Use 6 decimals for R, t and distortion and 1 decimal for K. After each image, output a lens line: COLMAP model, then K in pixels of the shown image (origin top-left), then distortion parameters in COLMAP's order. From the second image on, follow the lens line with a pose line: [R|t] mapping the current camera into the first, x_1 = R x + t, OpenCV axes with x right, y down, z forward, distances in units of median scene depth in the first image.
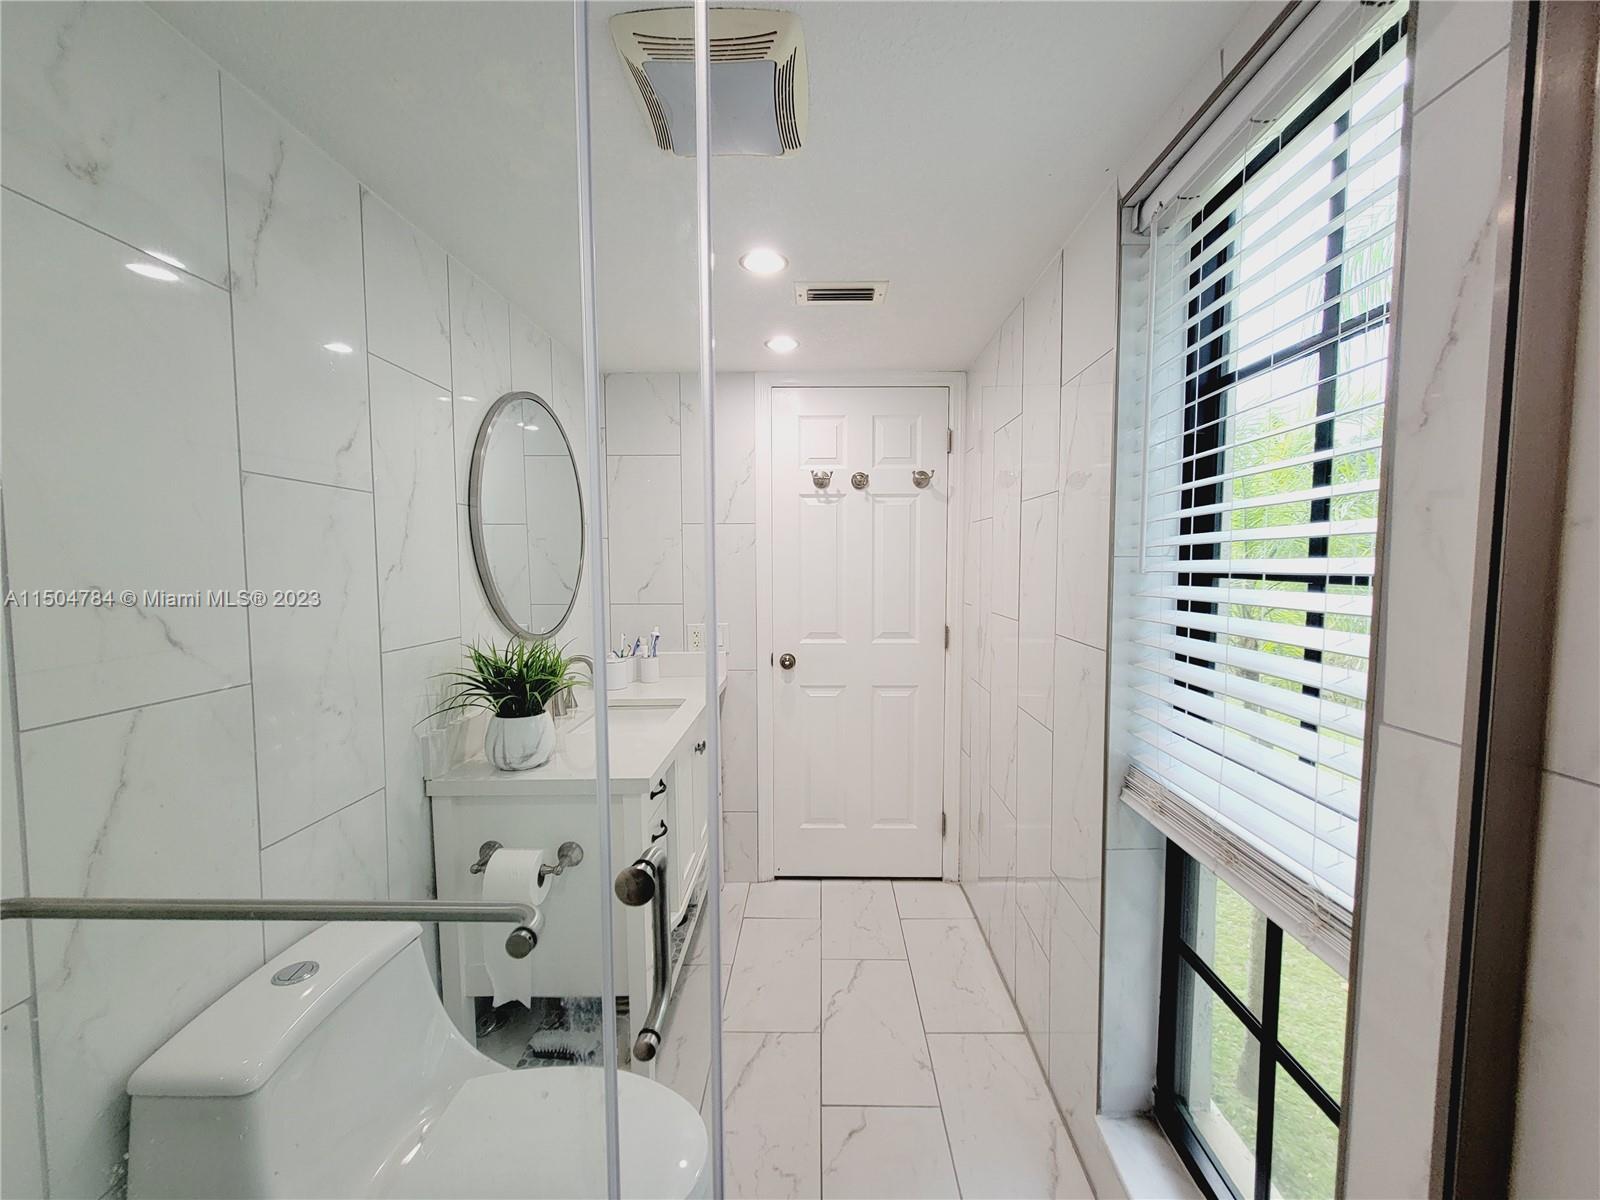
lens RADIAL K [[647.8, 0, 805.7], [0, 647.8, 602.8], [0, 0, 1]] dist [0.001290, 0.000174]
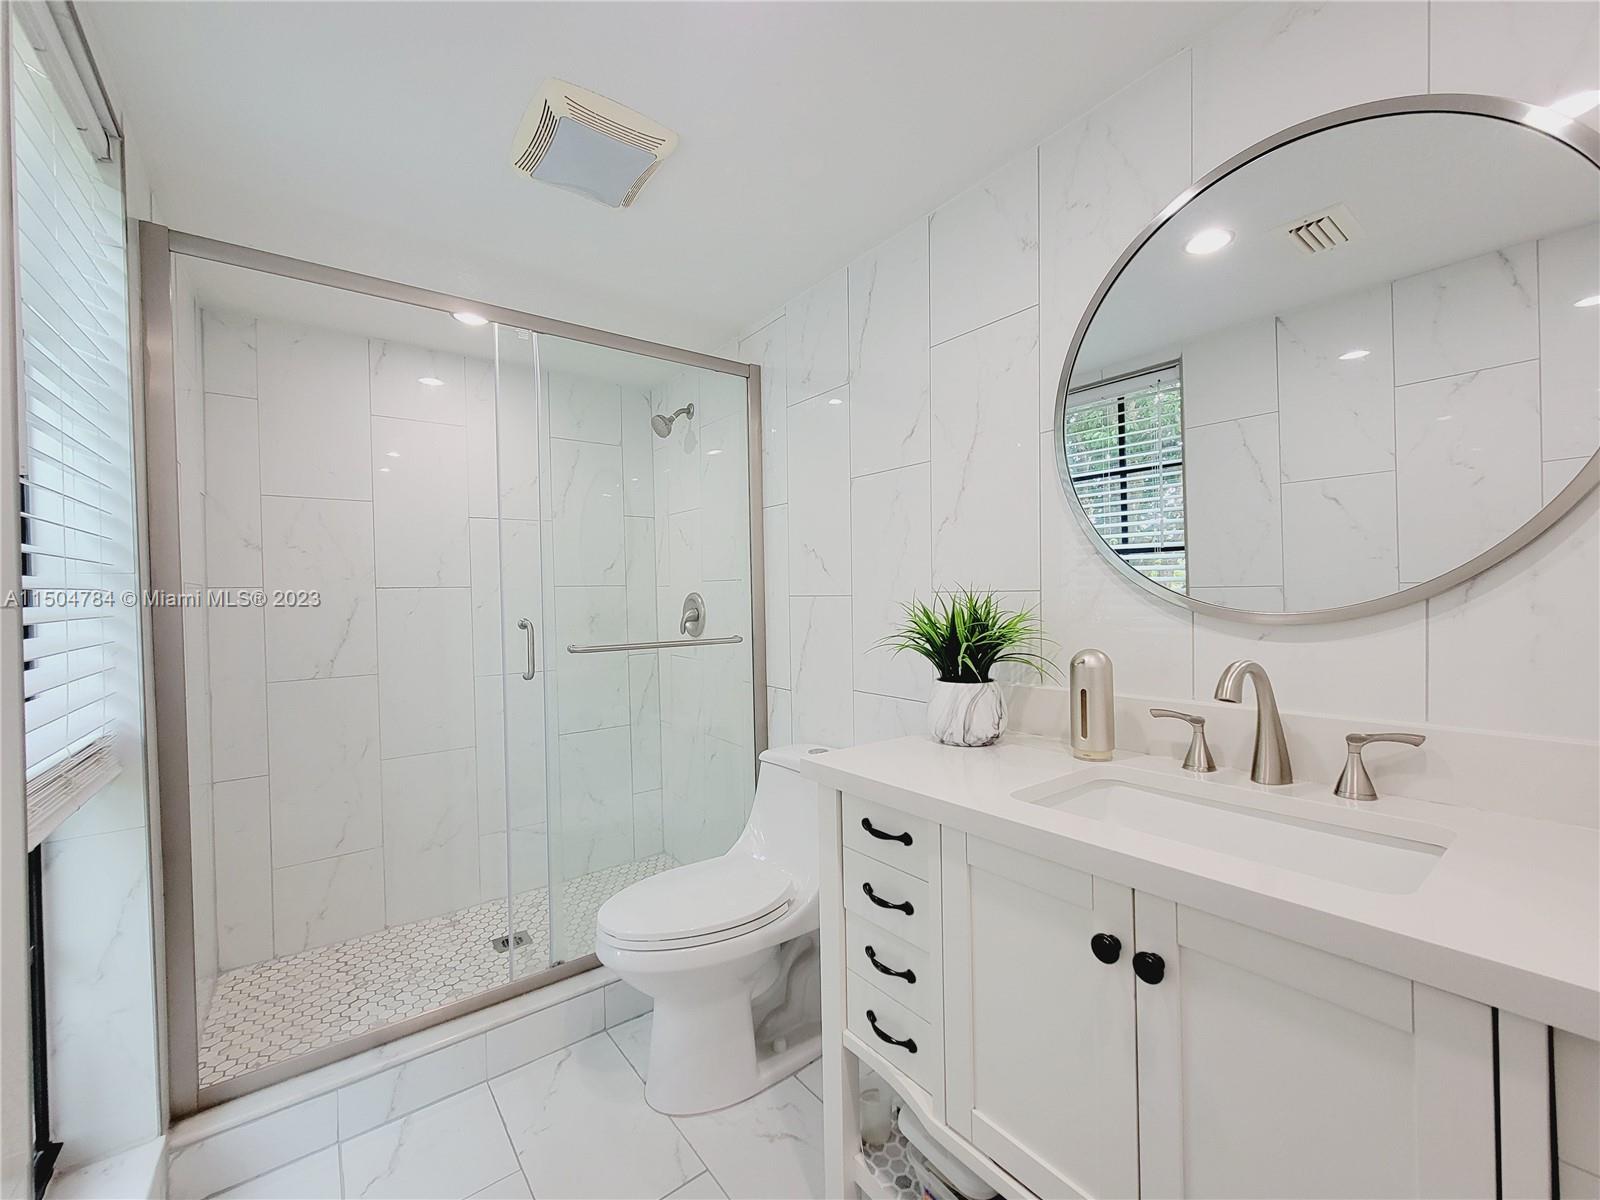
lens RADIAL K [[647.8, 0, 805.7], [0, 647.8, 602.8], [0, 0, 1]] dist [0.001290, 0.000174]
pose [[-0.774485, 0.020913, -0.632247, 0.368268], [-0.019110, 0.998224, 0.056428, 0.042426], [0.632304, 0.055785, -0.772710, 2.228719]]
